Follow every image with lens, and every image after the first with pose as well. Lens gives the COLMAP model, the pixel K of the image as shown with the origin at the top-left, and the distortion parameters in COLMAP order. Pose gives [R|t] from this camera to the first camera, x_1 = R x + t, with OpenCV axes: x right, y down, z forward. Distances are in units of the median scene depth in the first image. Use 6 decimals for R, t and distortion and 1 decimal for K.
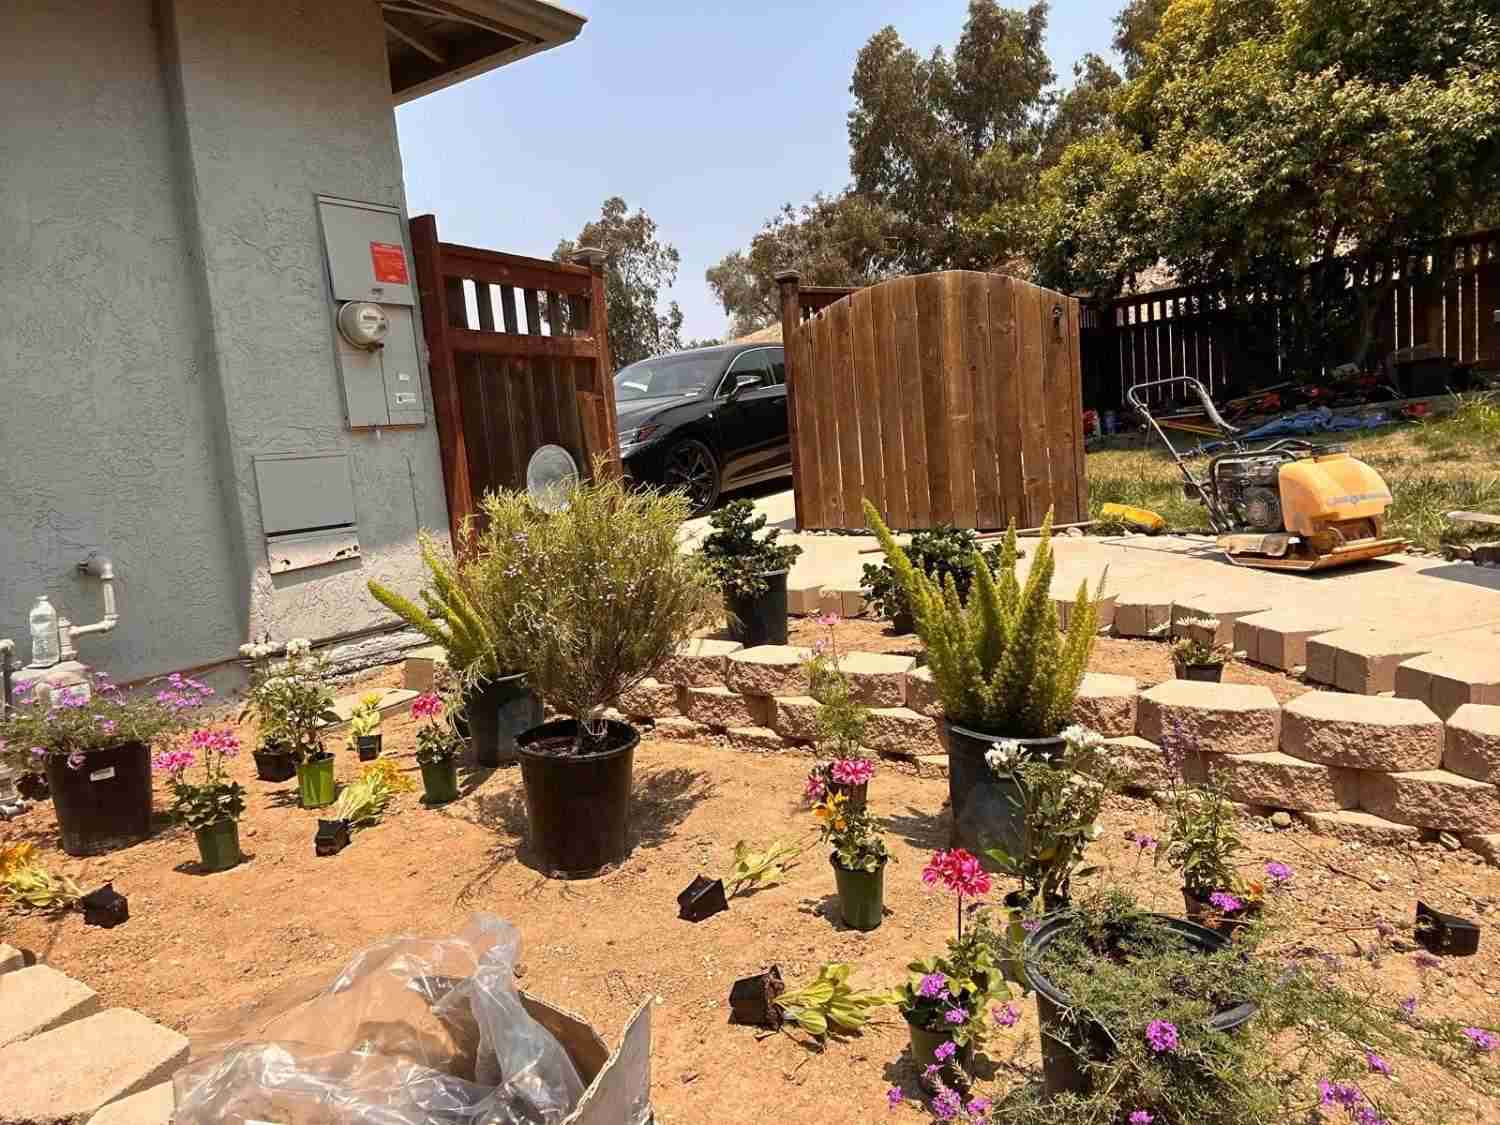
lens RADIAL K [[1004.2, 0, 750.0], [0, 1004.2, 562.5], [0, 0, 1]] dist [0.132186, -0.190341]
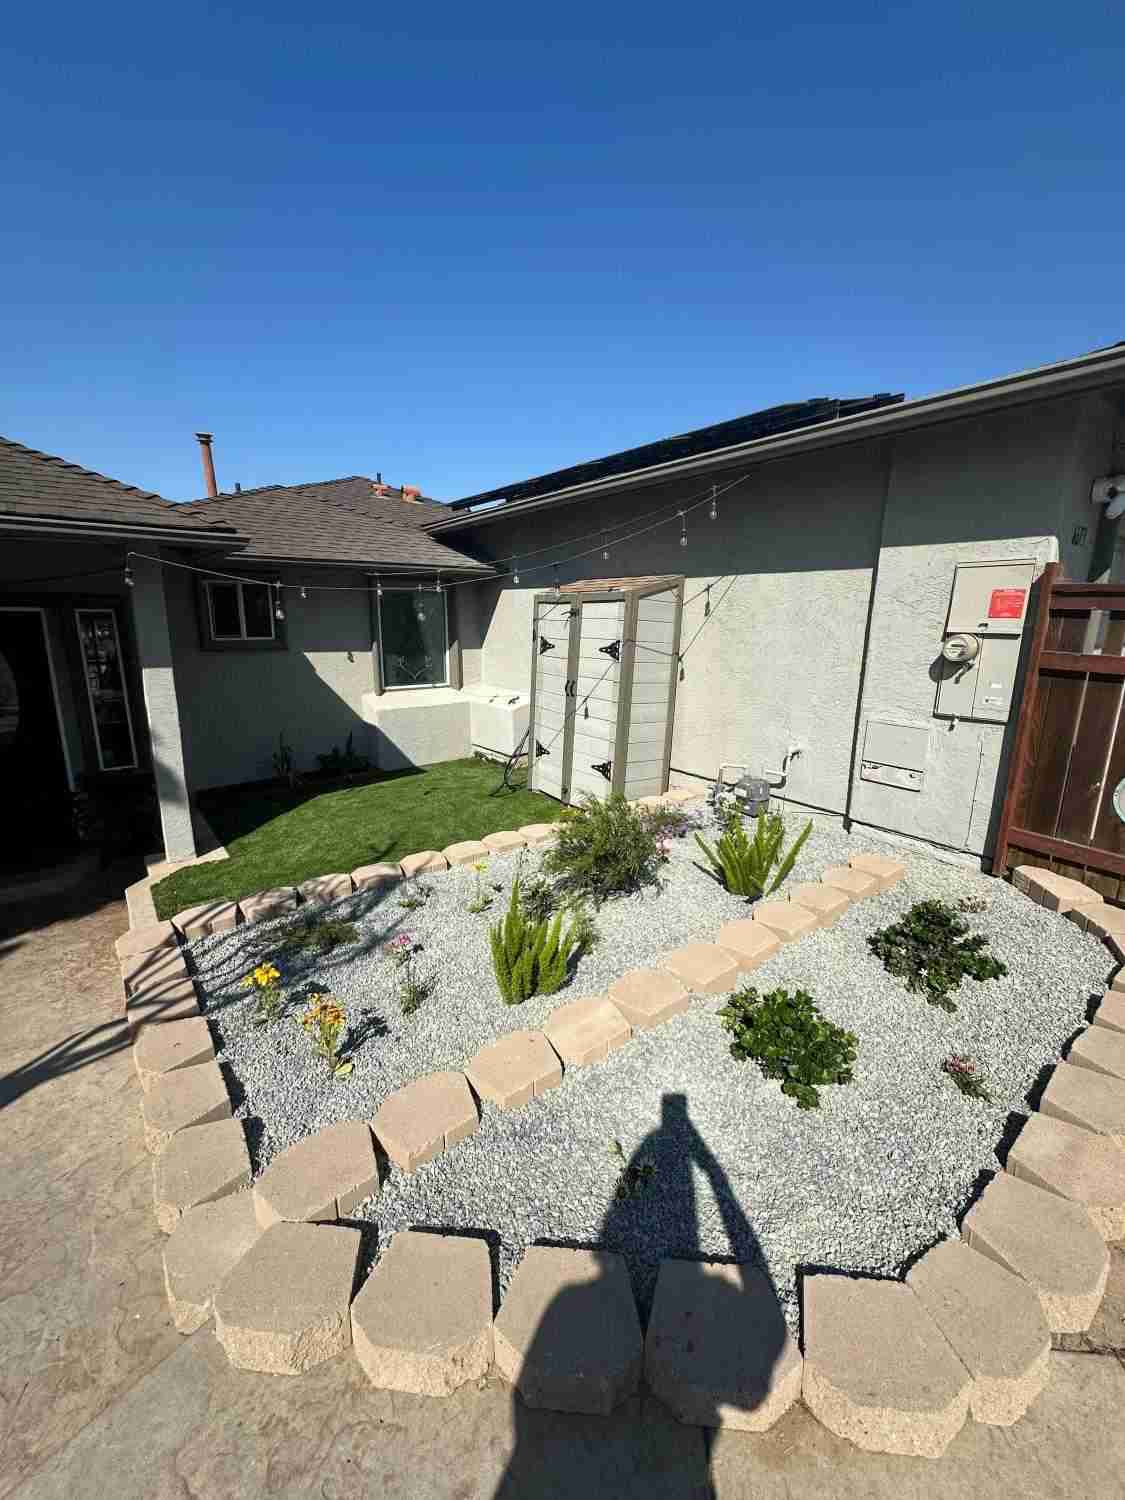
lens RADIAL K [[599.1, 0, 562.9], [0, 599.1, 746.8], [0, 0, 1]] dist [-0.004693, 0.001394]
pose [[-0.311487, 0.279803, -0.908122, 0.583653], [-0.105862, 0.939500, 0.325782, -0.301081], [0.944335, 0.197613, -0.263022, 0.669697]]
